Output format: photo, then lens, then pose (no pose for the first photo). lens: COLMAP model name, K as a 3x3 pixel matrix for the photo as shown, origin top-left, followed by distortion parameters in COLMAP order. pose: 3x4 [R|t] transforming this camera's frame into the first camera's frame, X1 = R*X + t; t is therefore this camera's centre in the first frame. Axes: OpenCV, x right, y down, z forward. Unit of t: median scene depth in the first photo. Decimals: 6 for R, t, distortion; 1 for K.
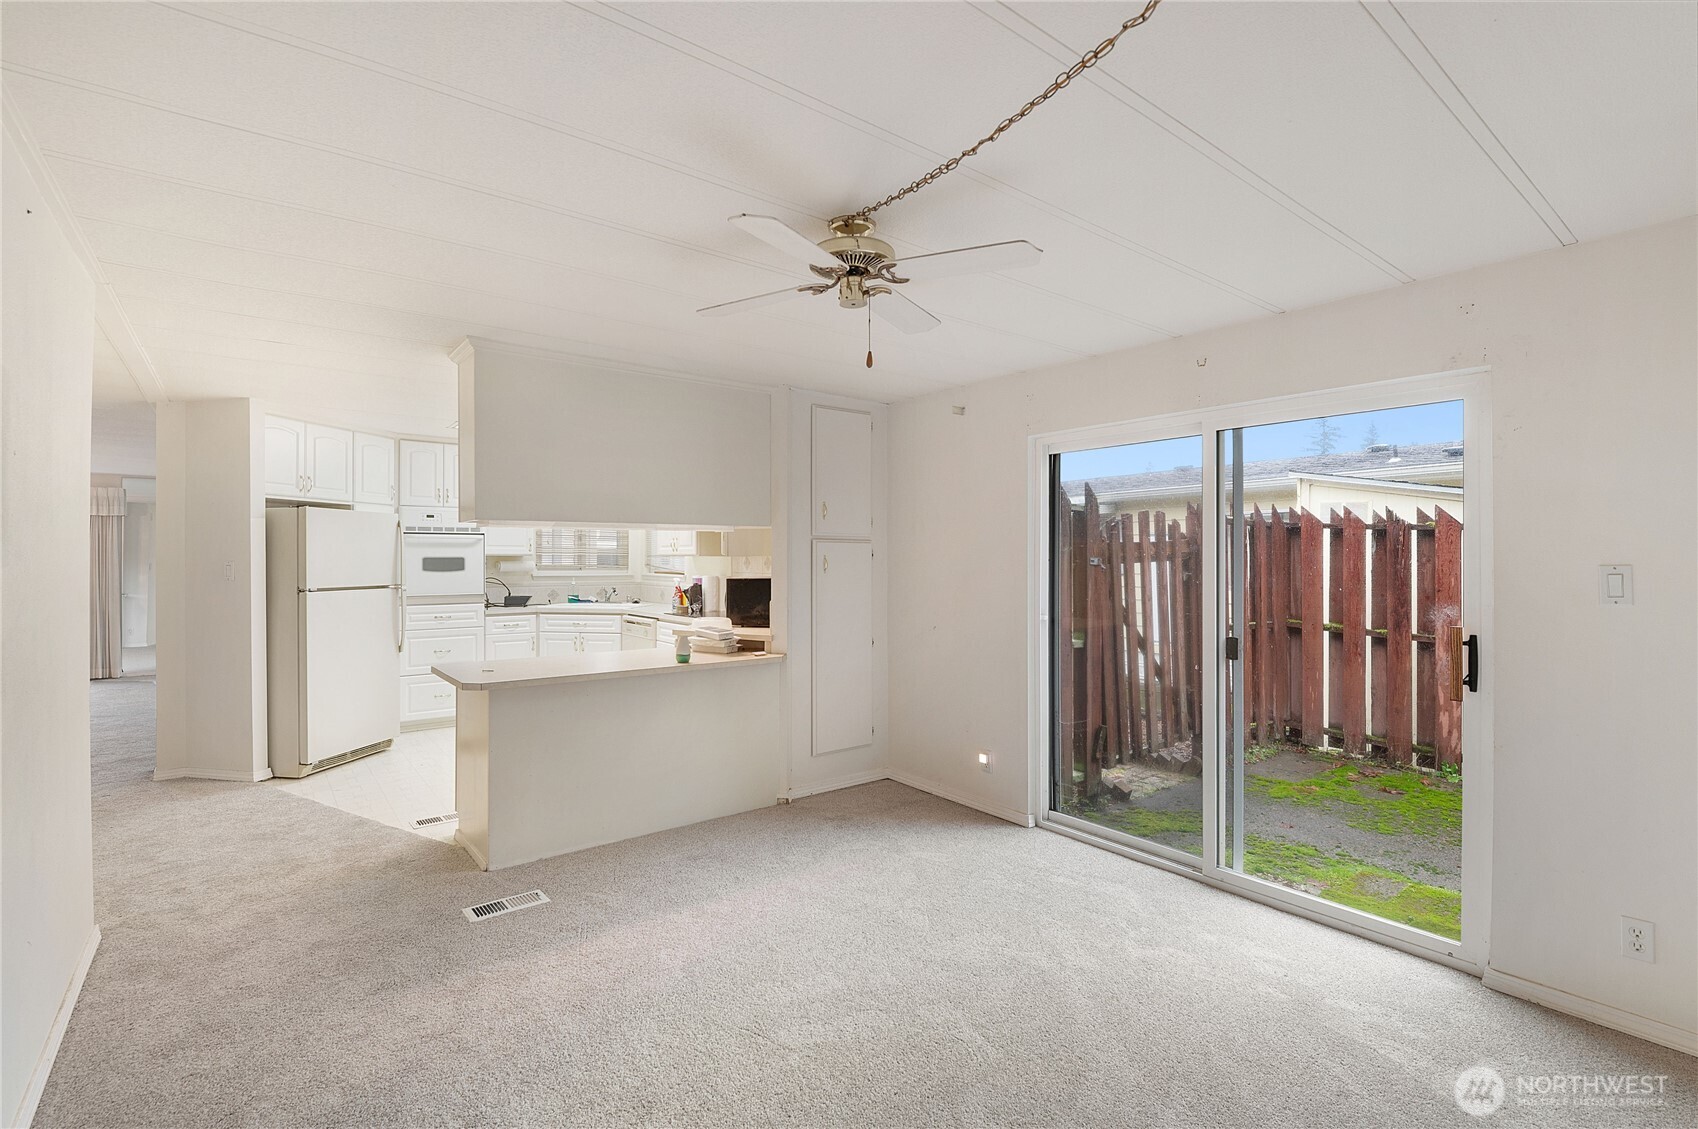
lens RADIAL K [[770.8, 0, 848.7], [0, 770.8, 559.5], [0, 0, 1]] dist [-0.005376, -0.000337]
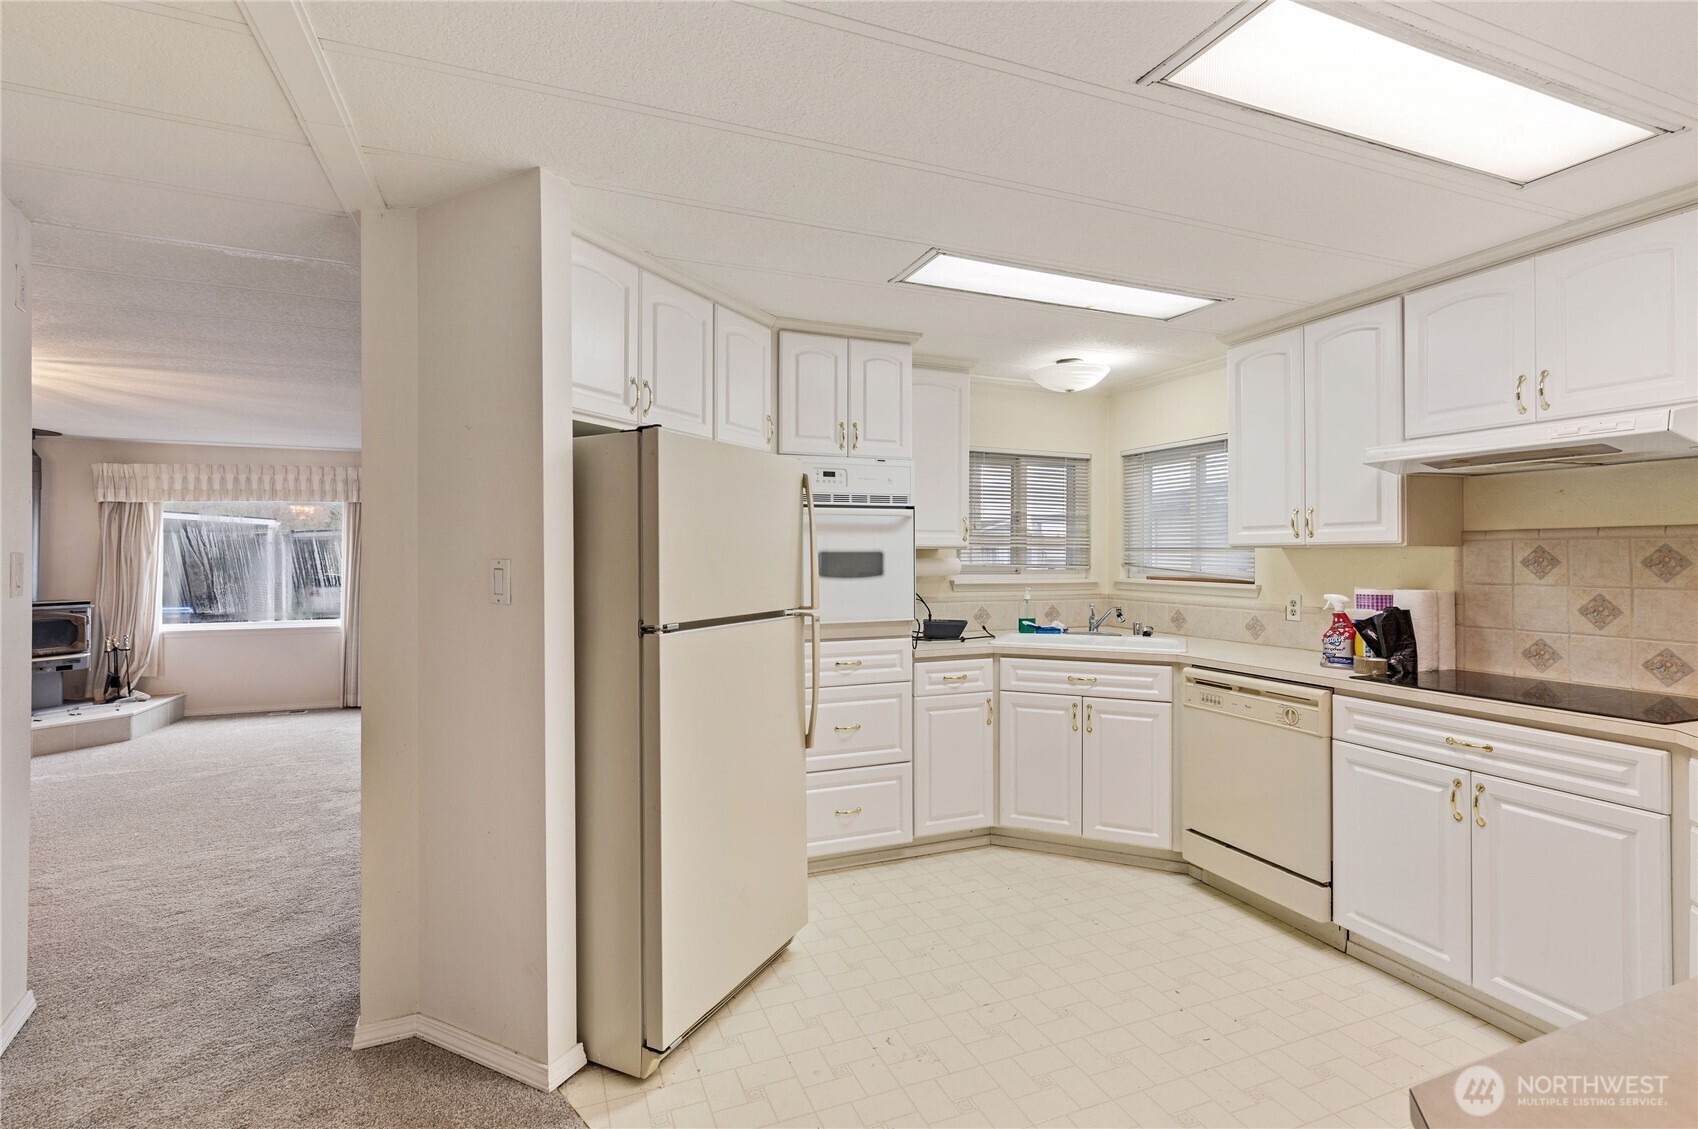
lens RADIAL K [[781.4, 0, 843.7], [0, 781.4, 552.8], [0, 0, 1]] dist [0.001157, 0.000521]
pose [[0.960506, -0.003368, -0.278240, -0.382337], [0.001854, 0.999982, -0.005703, 0.001238], [0.278254, 0.004962, 0.960495, 0.483533]]
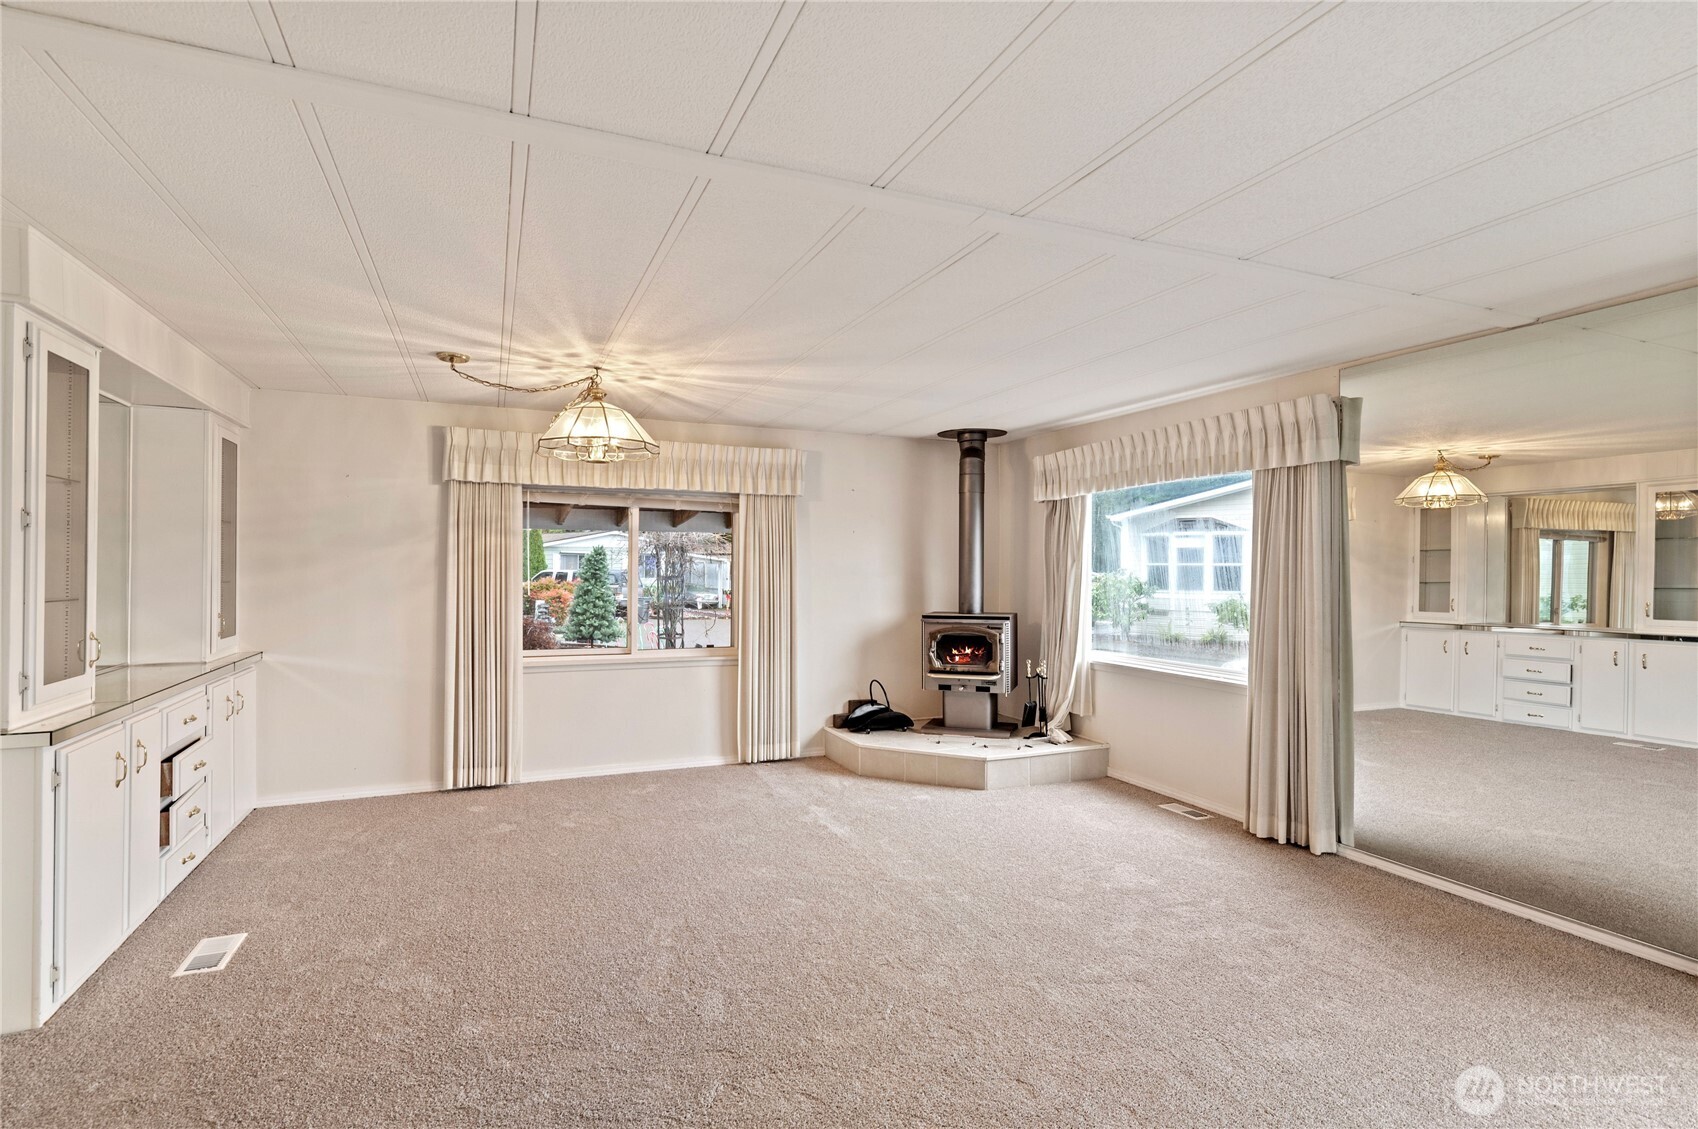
lens RADIAL K [[819.0, 0, 846.5], [0, 819.0, 561.2], [0, 0, 1]] dist [0.000135, 0.001310]
pose [[-0.248182, -0.006978, -0.968688, -0.641438], [-0.002980, 0.999975, -0.006440, 0.000503], [0.968709, 0.001289, -0.248197, 1.181407]]
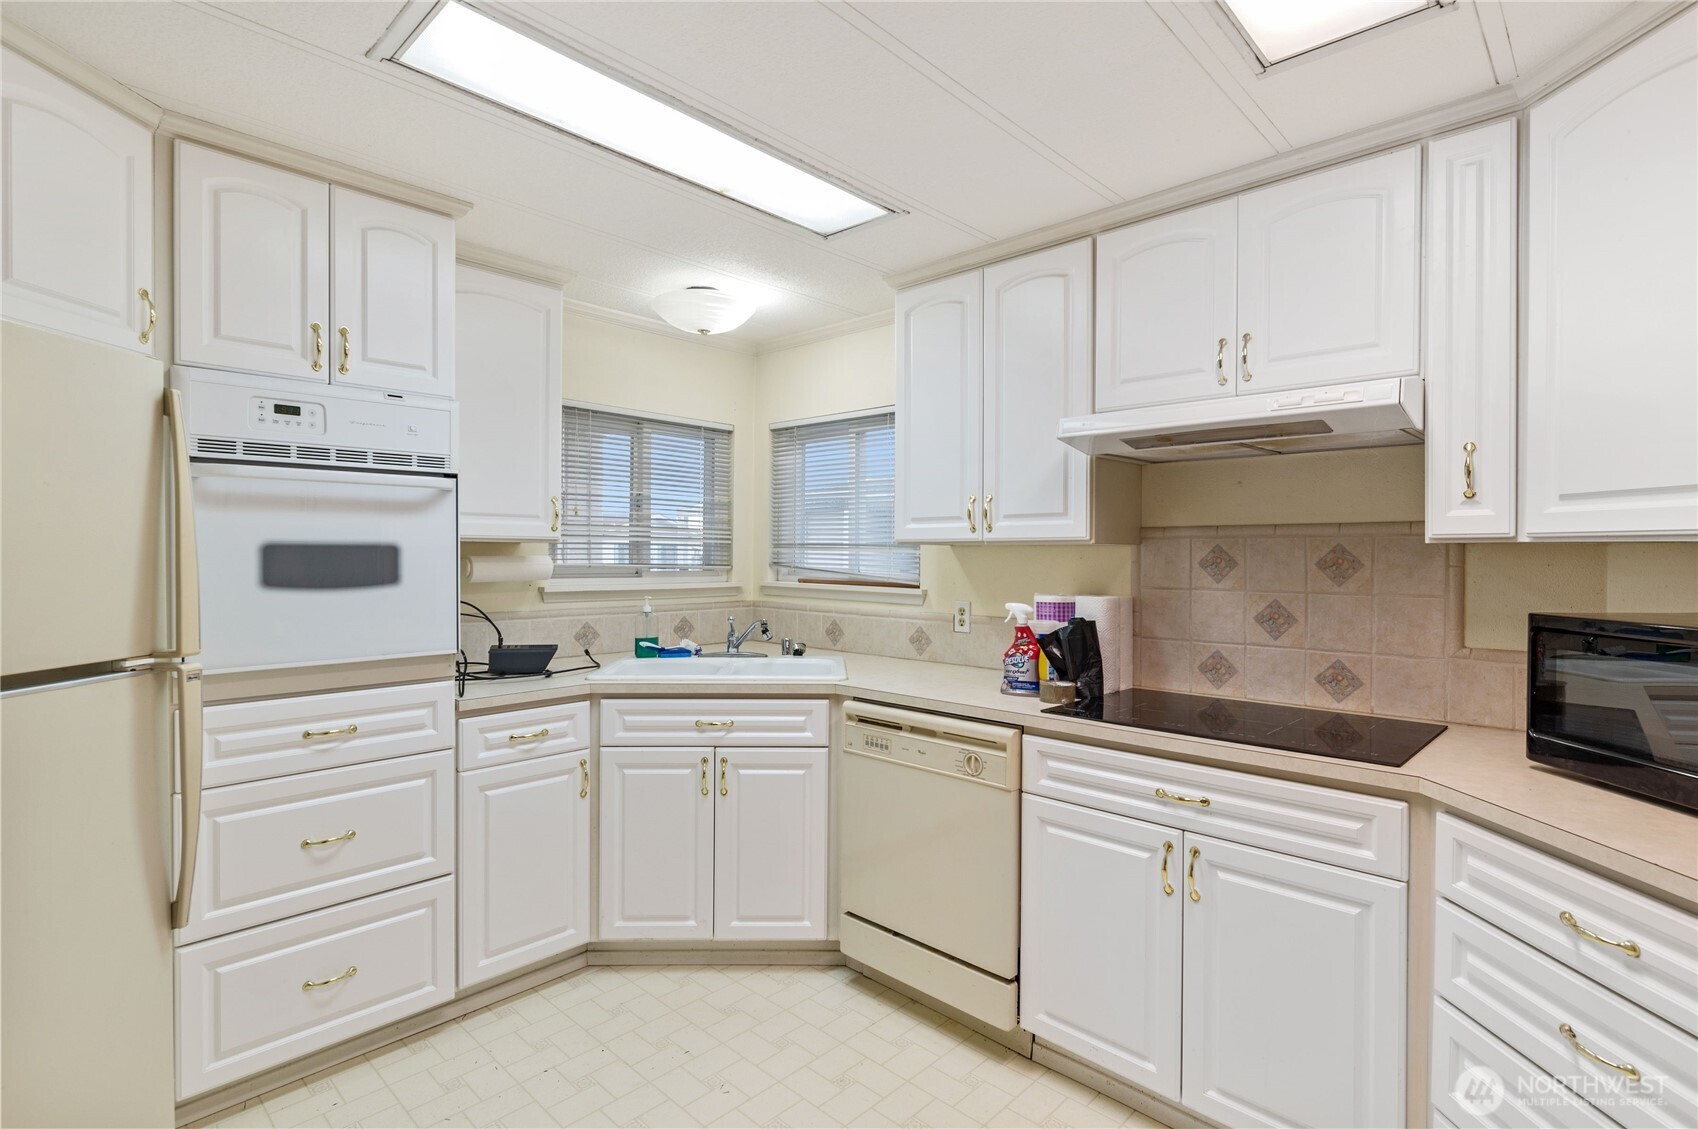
lens RADIAL K [[819.0, 0, 846.5], [0, 819.0, 561.2], [0, 0, 1]] dist [0.000135, 0.001310]
pose [[0.989146, 0.001827, 0.146926, -0.369160], [-0.003126, 0.999958, 0.008608, 0.000714], [-0.146904, -0.008974, 0.989110, 0.640325]]
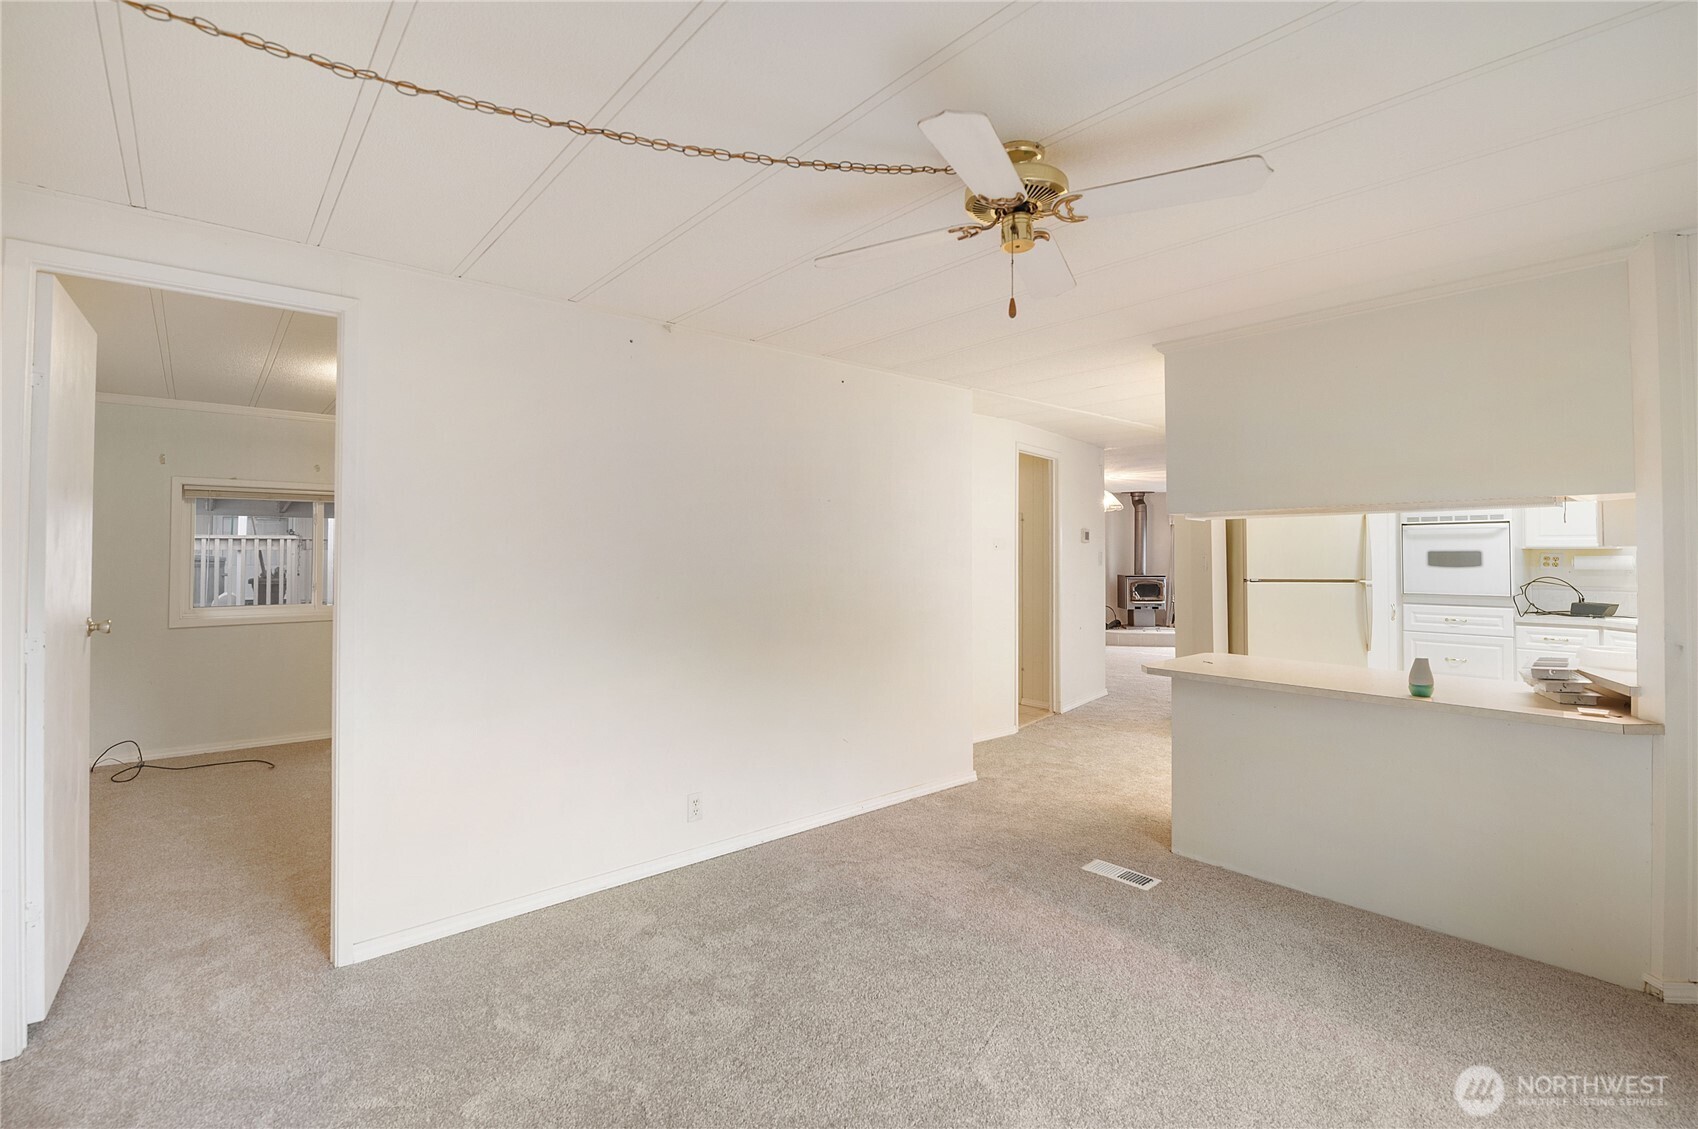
lens RADIAL K [[773.9, 0, 850.3], [0, 773.9, 540.4], [0, 0, 1]] dist [0.001264, -0.000314]
pose [[0.052577, -0.018231, -0.998450, 0.306207], [-0.002228, 0.999829, -0.018374, 0.002976], [0.998614, 0.003191, 0.052528, 0.280508]]
